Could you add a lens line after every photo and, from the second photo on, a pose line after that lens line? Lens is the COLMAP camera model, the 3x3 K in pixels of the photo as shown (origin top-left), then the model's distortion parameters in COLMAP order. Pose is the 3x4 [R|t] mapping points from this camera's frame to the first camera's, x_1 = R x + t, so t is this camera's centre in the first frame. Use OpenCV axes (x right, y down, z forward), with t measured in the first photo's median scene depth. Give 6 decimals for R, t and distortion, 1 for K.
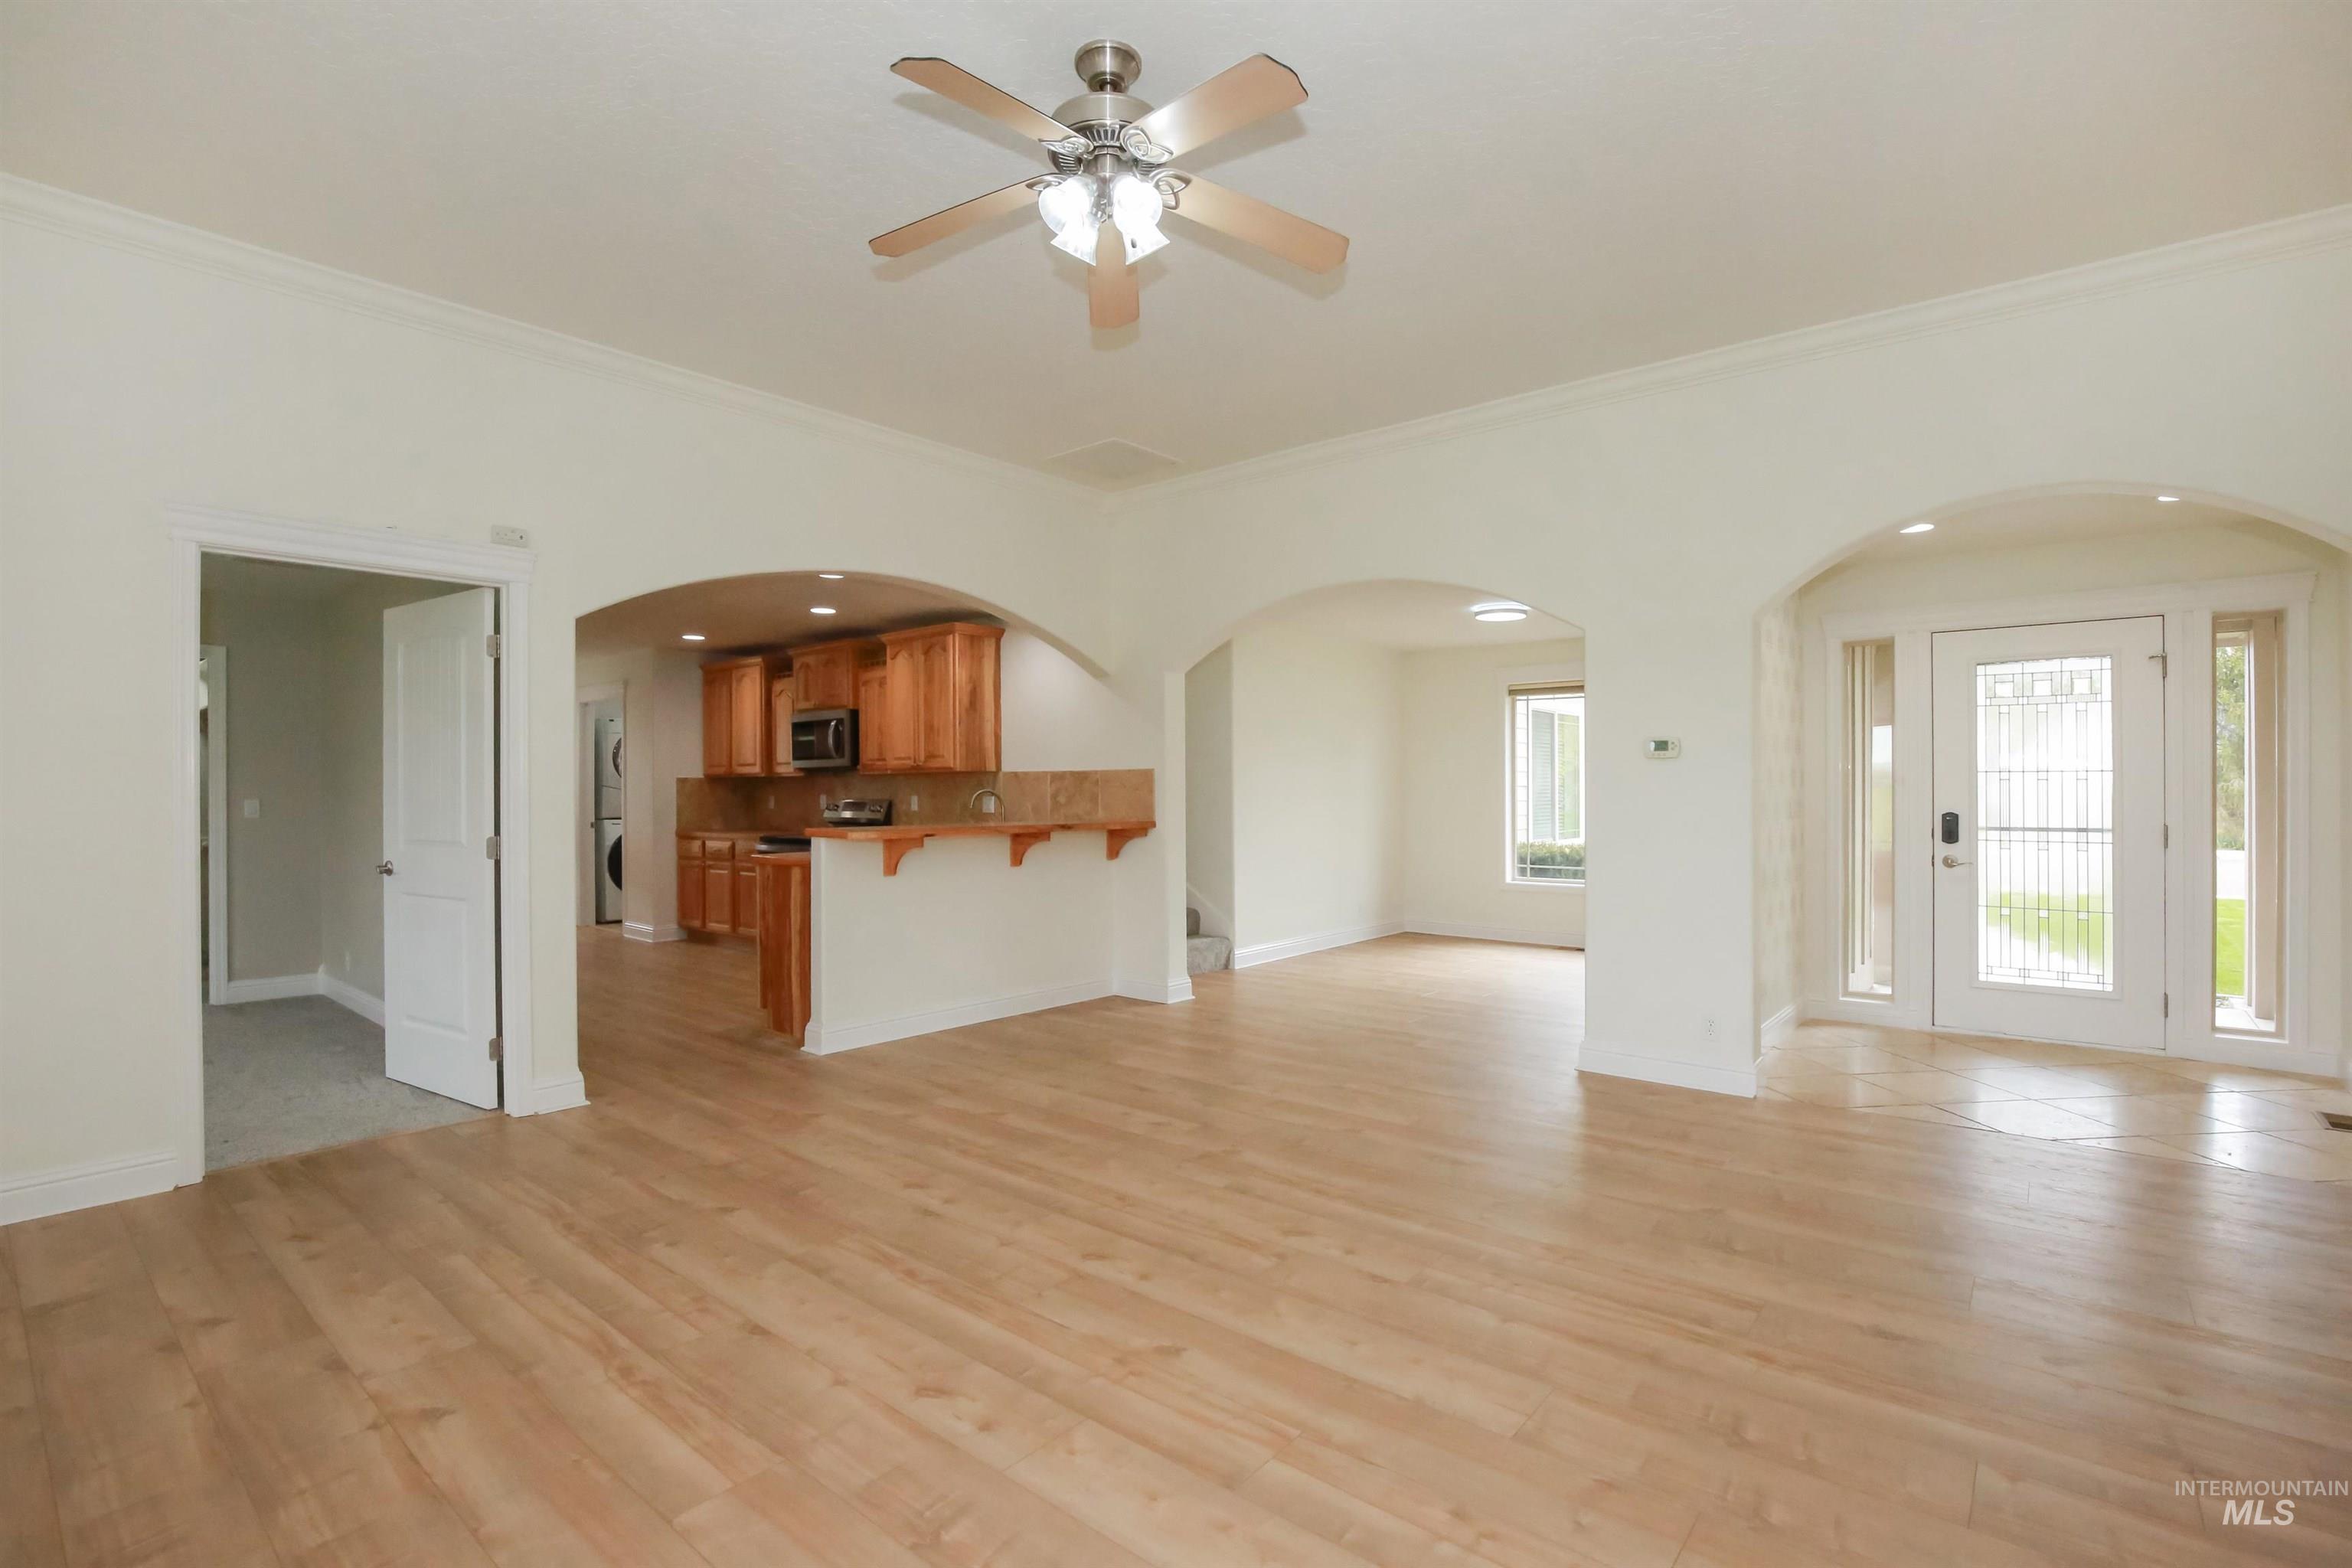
lens RADIAL K [[1082.8, 0, 1196.8], [0, 1082.8, 788.1], [0, 0, 1]] dist [-0.037443, 0.008430]
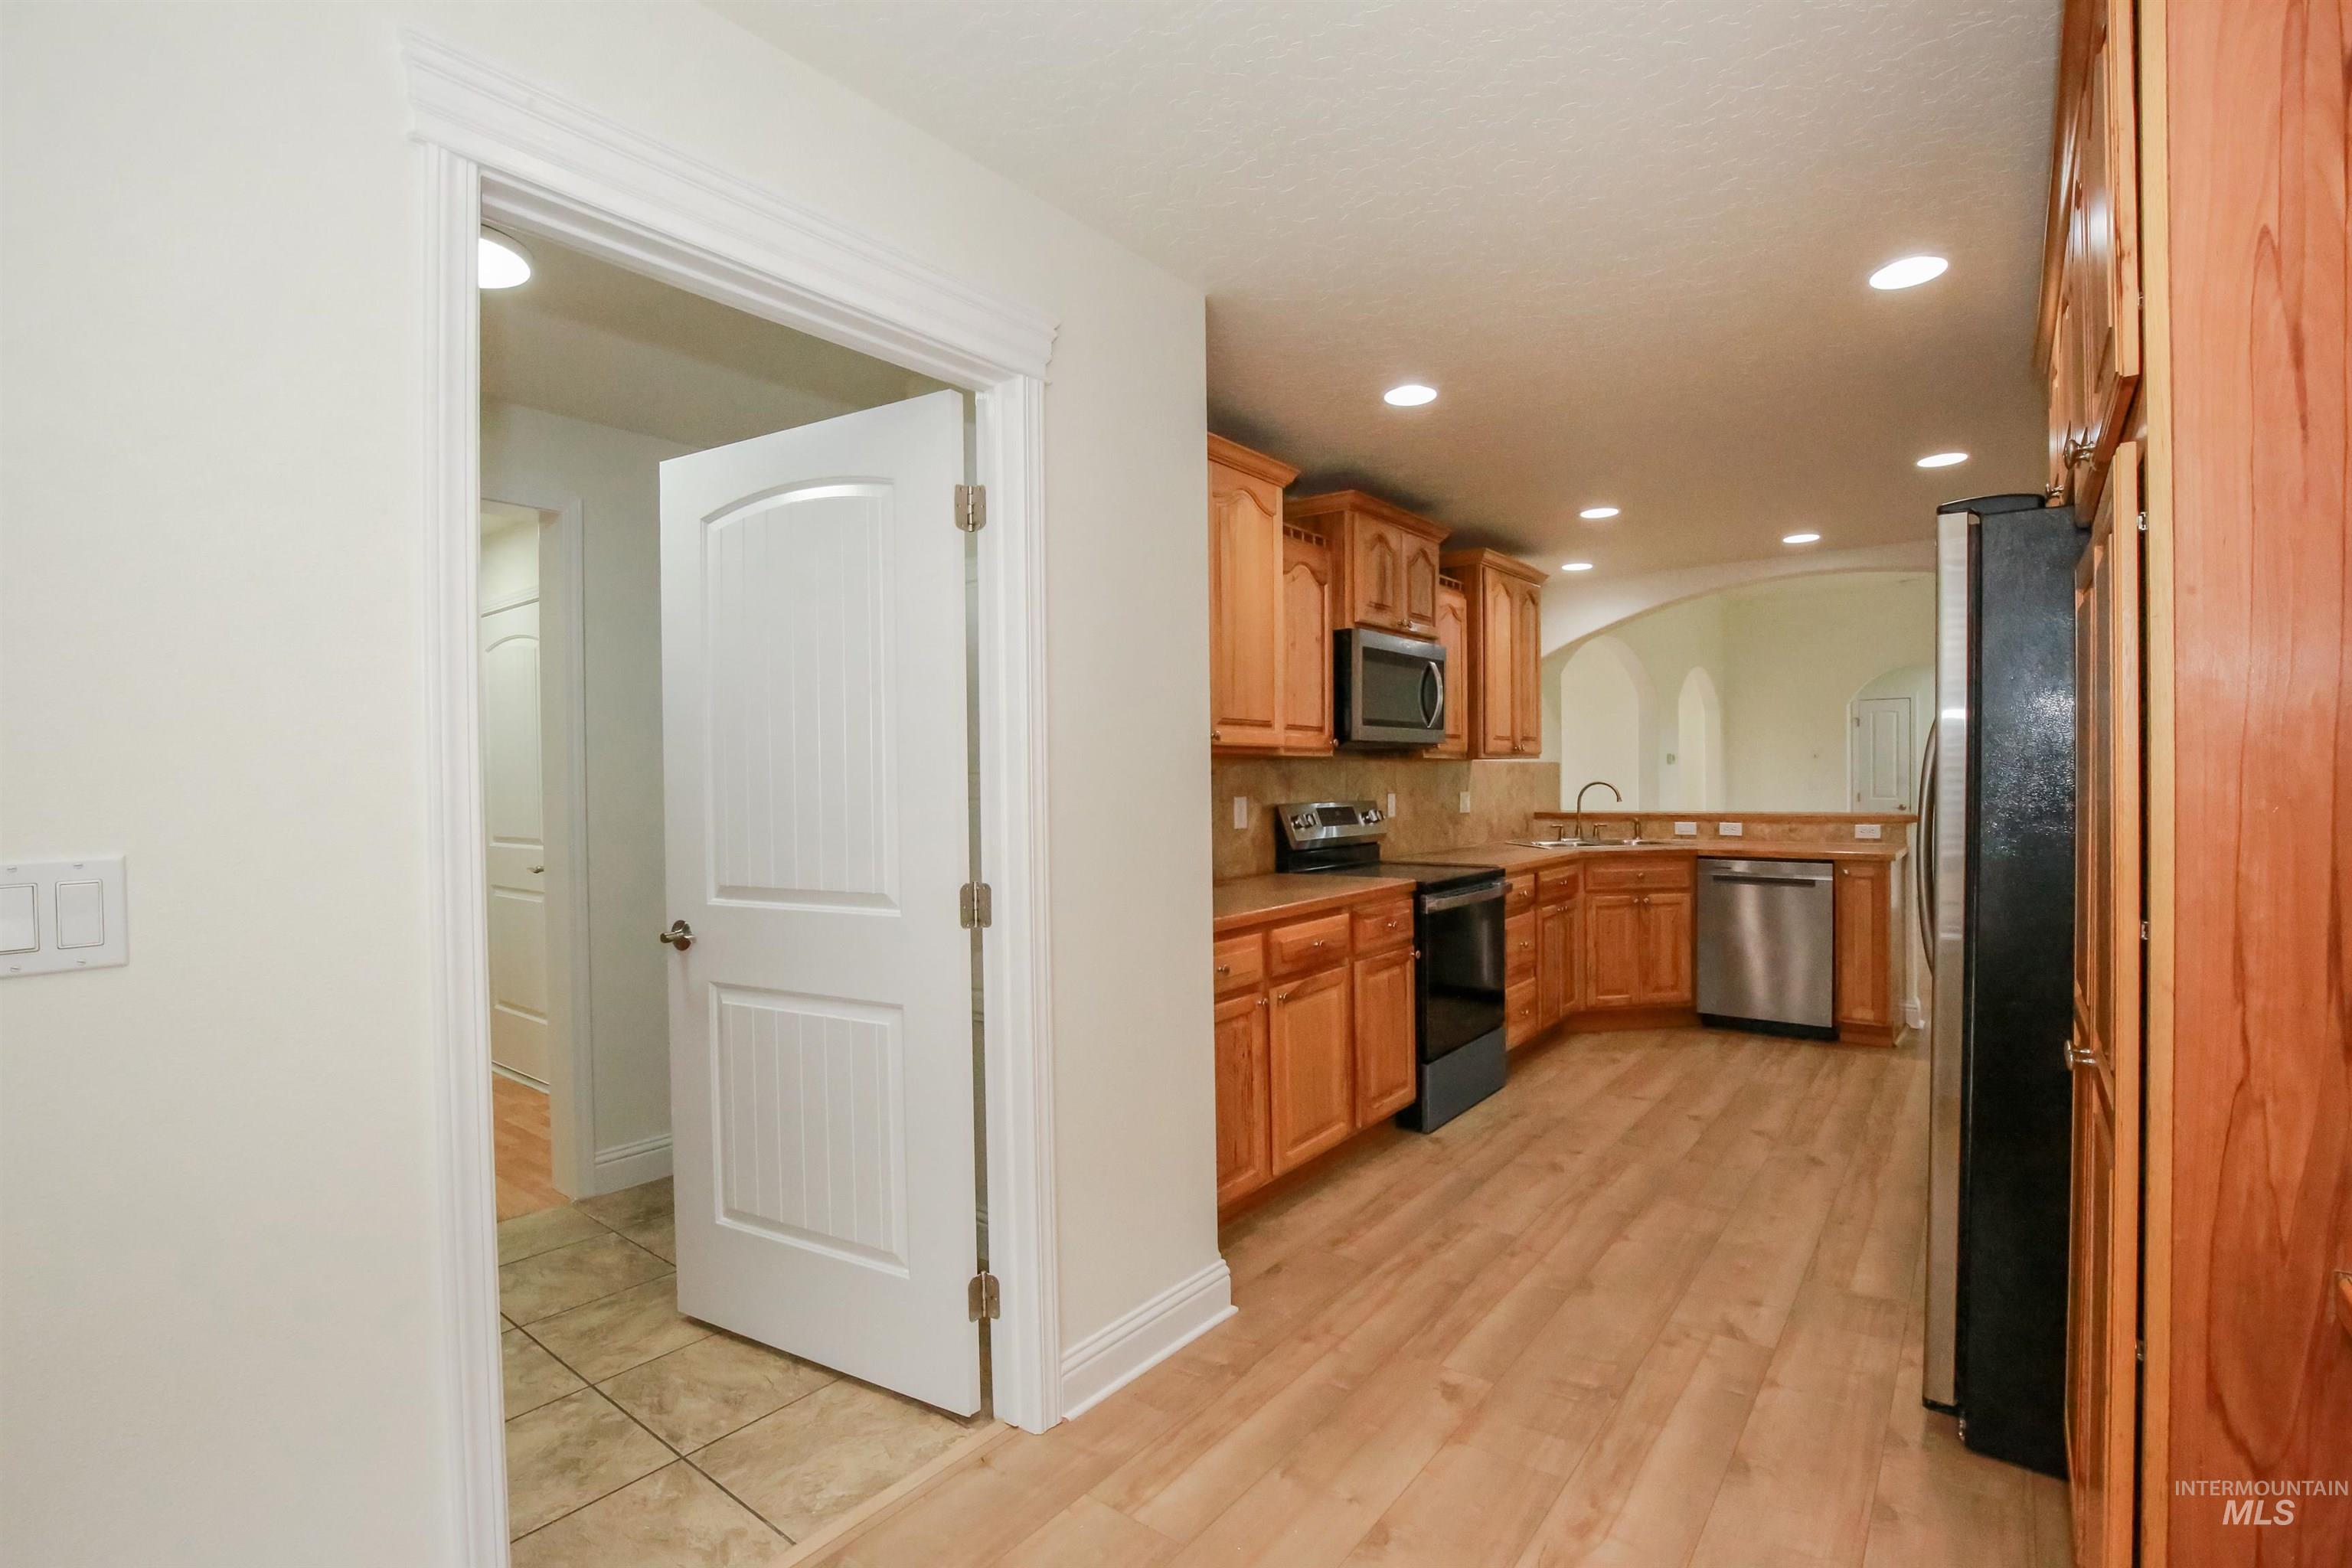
lens RADIAL K [[1082.8, 0, 1175.8], [0, 1082.8, 787.1], [0, 0, 1]] dist [-0.037443, 0.008430]
pose [[-0.030324, -0.002084, 0.999538, -1.528622], [0.008594, 0.999960, 0.002346, 0.000725], [-0.999503, 0.008661, -0.030305, 1.958134]]
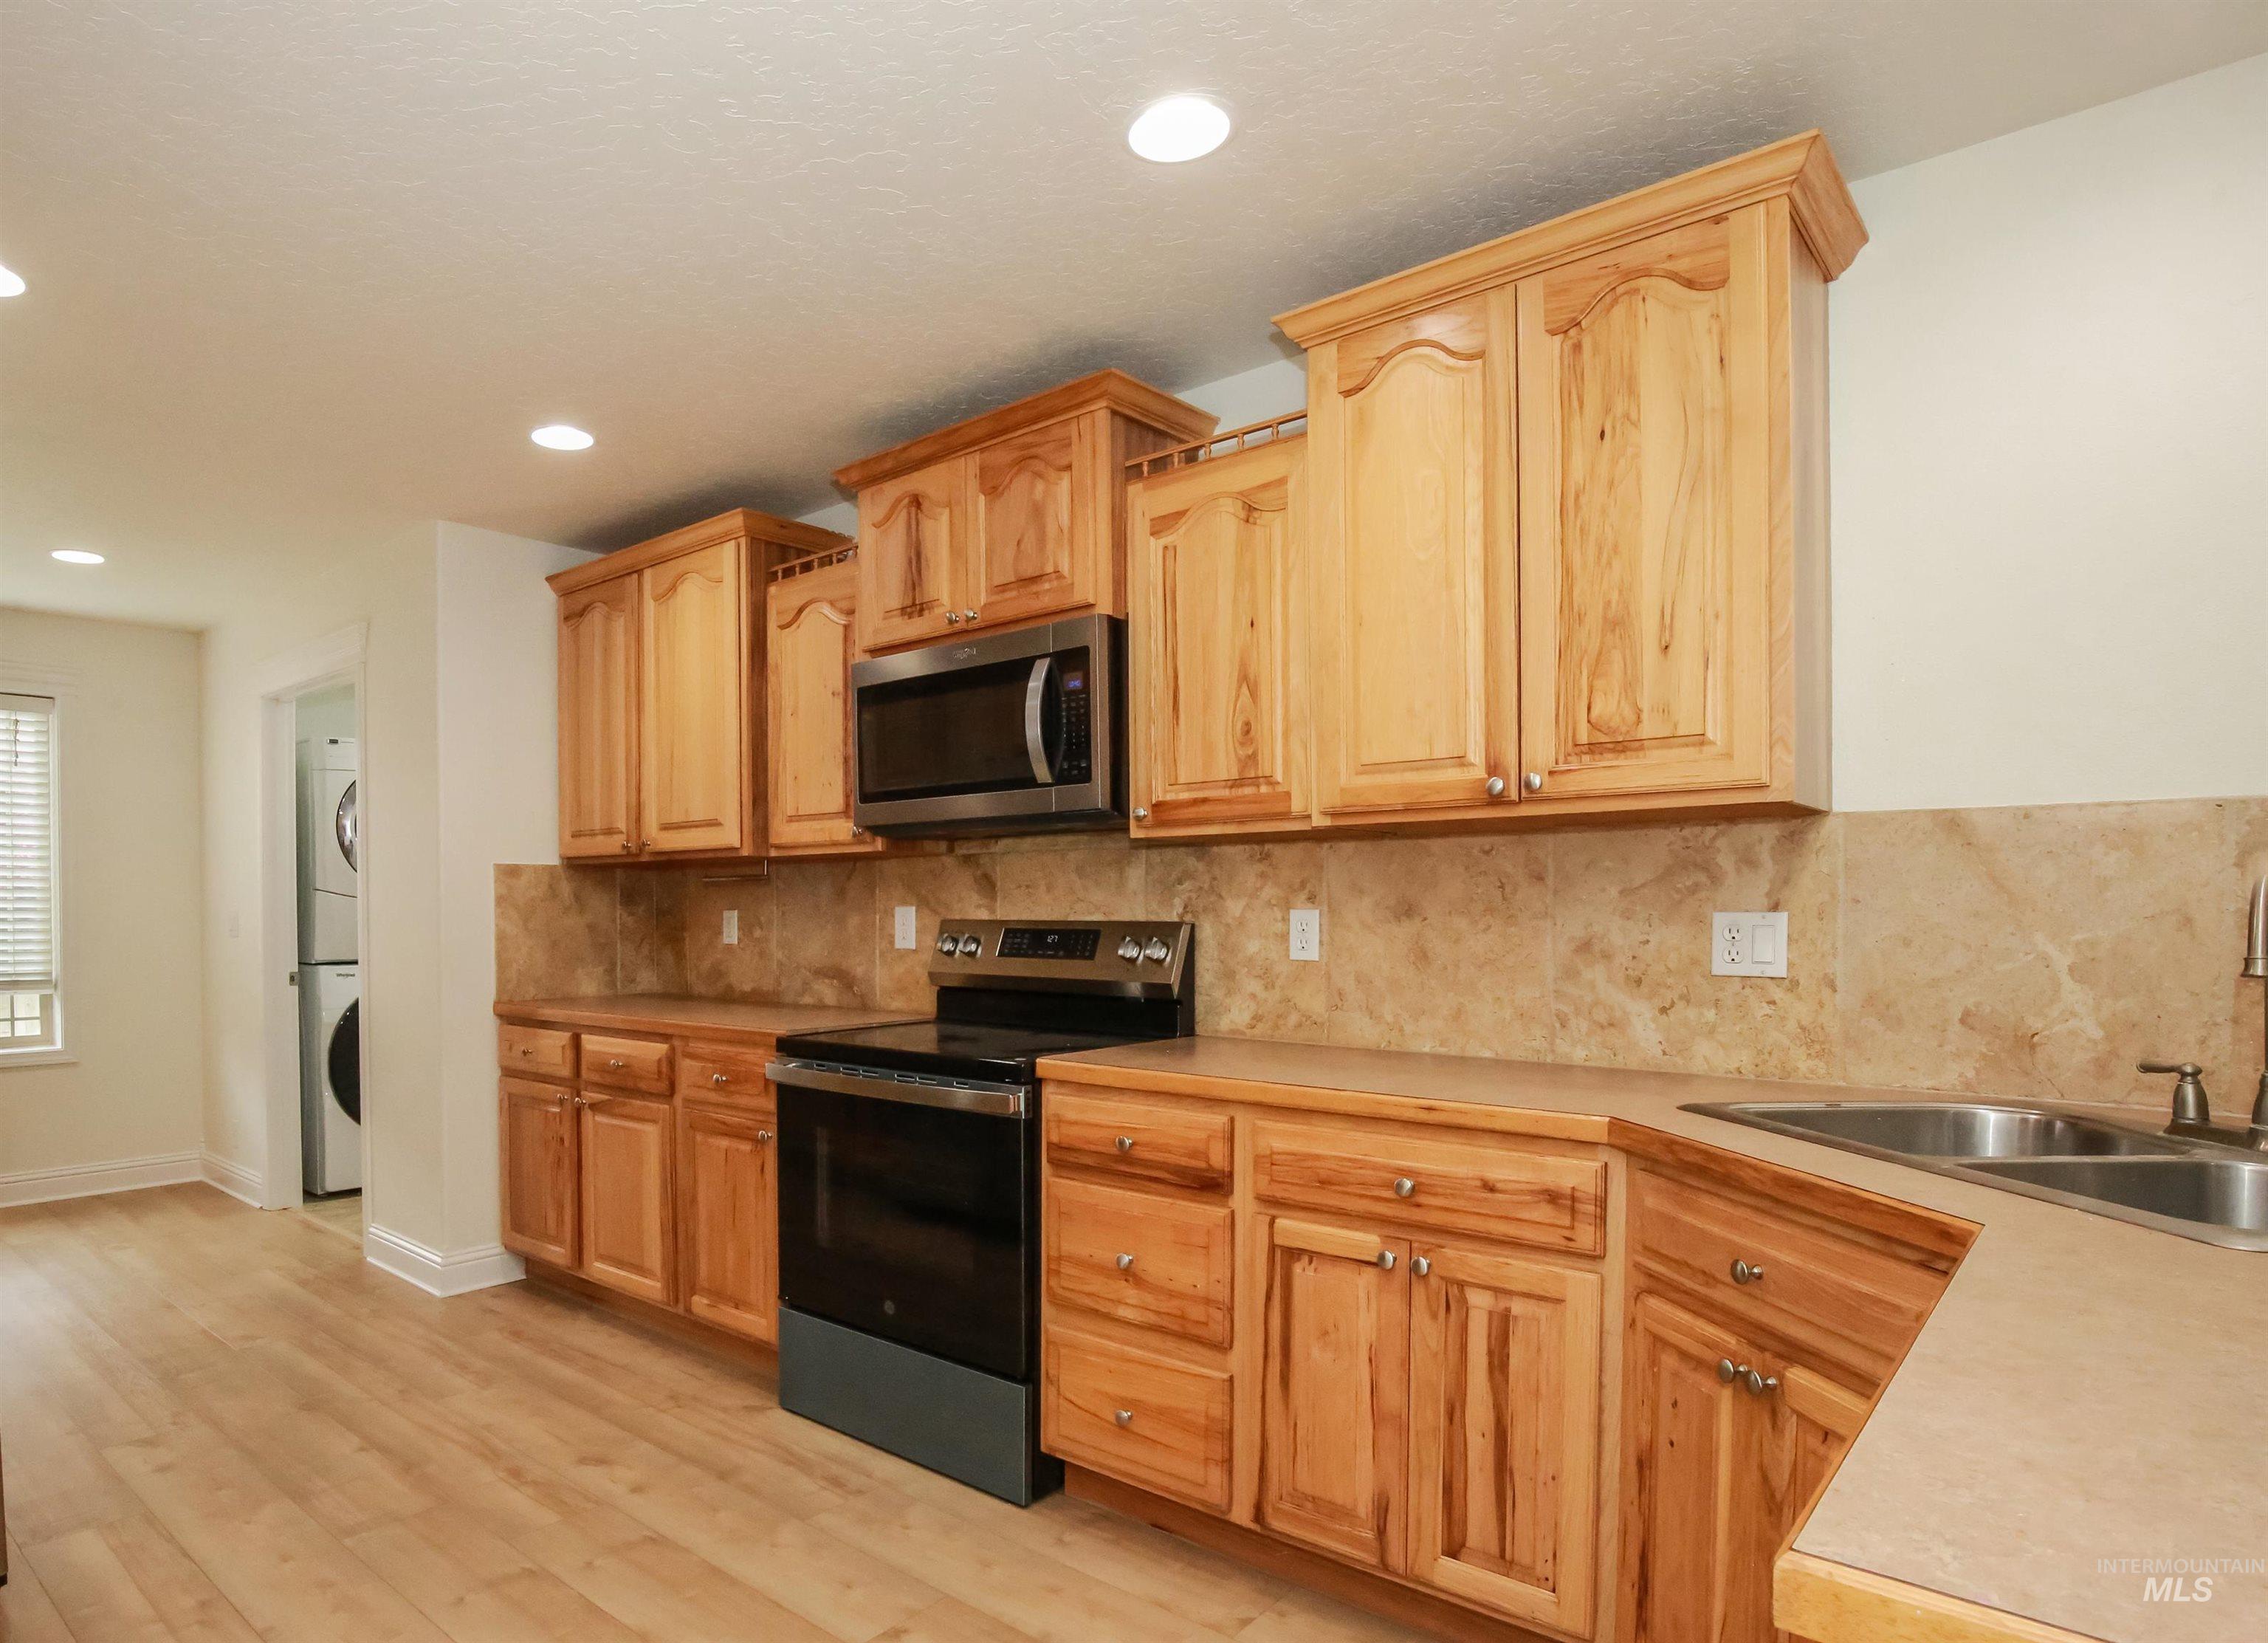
lens RADIAL K [[1279.2, 0, 894.2], [0, 1279.2, 931.1], [0, 0, 1]] dist [-0.035171, 0.004194]
pose [[0.995653, 0.002171, -0.093120, -0.584337], [-0.000255, 0.999788, 0.020583, 0.009519], [0.093145, -0.020469, 0.995442, 1.089182]]
